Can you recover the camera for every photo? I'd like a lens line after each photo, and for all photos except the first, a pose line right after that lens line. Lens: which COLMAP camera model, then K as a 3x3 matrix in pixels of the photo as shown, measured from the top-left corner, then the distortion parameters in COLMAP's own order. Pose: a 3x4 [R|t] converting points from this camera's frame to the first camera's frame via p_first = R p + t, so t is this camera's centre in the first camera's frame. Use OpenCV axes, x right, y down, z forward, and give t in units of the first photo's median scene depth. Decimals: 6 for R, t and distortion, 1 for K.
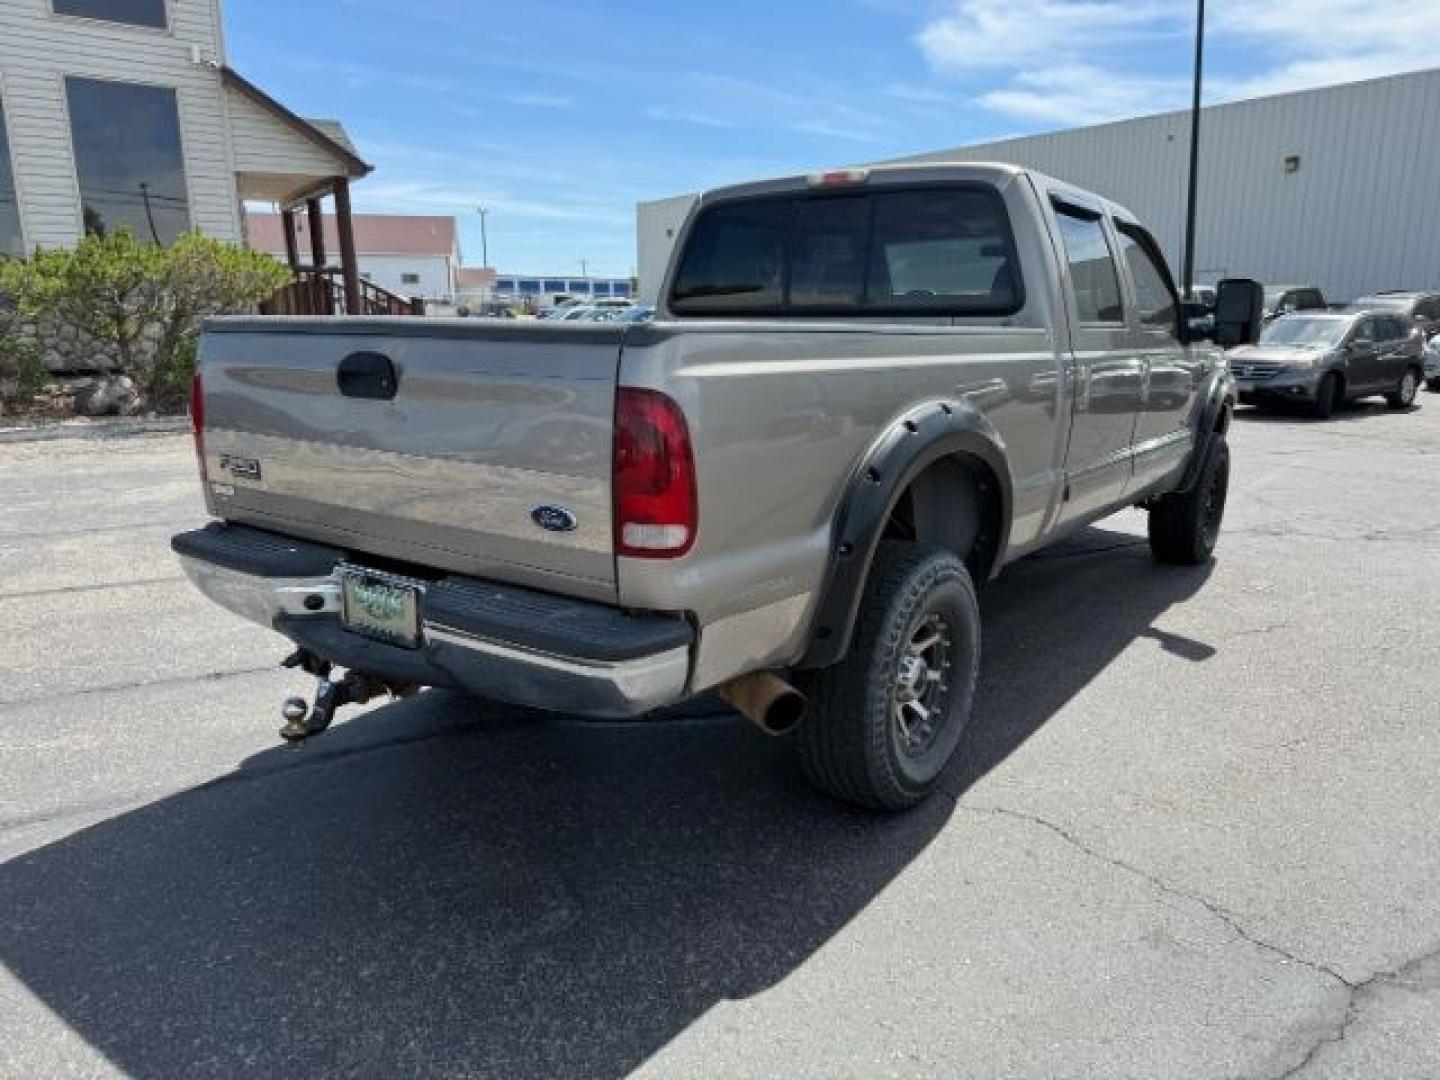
lens RADIAL K [[1021.3, 0, 720.0], [0, 1021.3, 540.0], [0, 0, 1]] dist [0.002607, -0.009446]
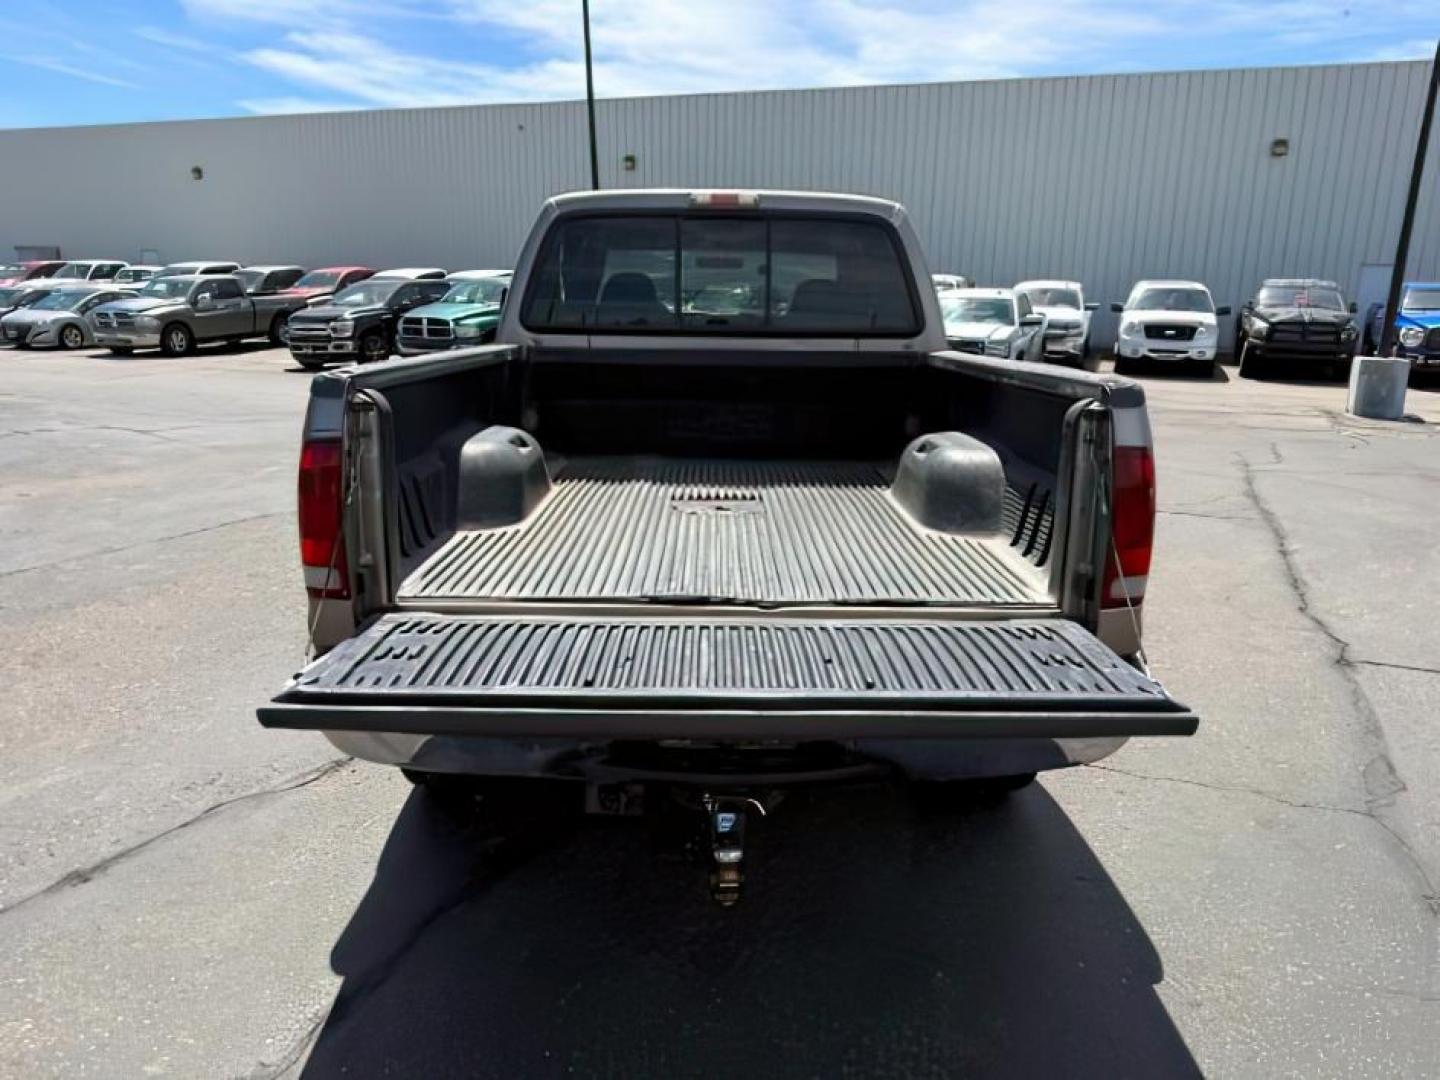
lens RADIAL K [[1021.3, 0, 720.0], [0, 1021.3, 540.0], [0, 0, 1]] dist [0.002607, -0.009446]
pose [[0.806776, -0.132208, 0.575876, -0.564059], [0.118308, 0.991053, 0.061779, -0.092287], [-0.578892, 0.018289, 0.815199, 0.206202]]
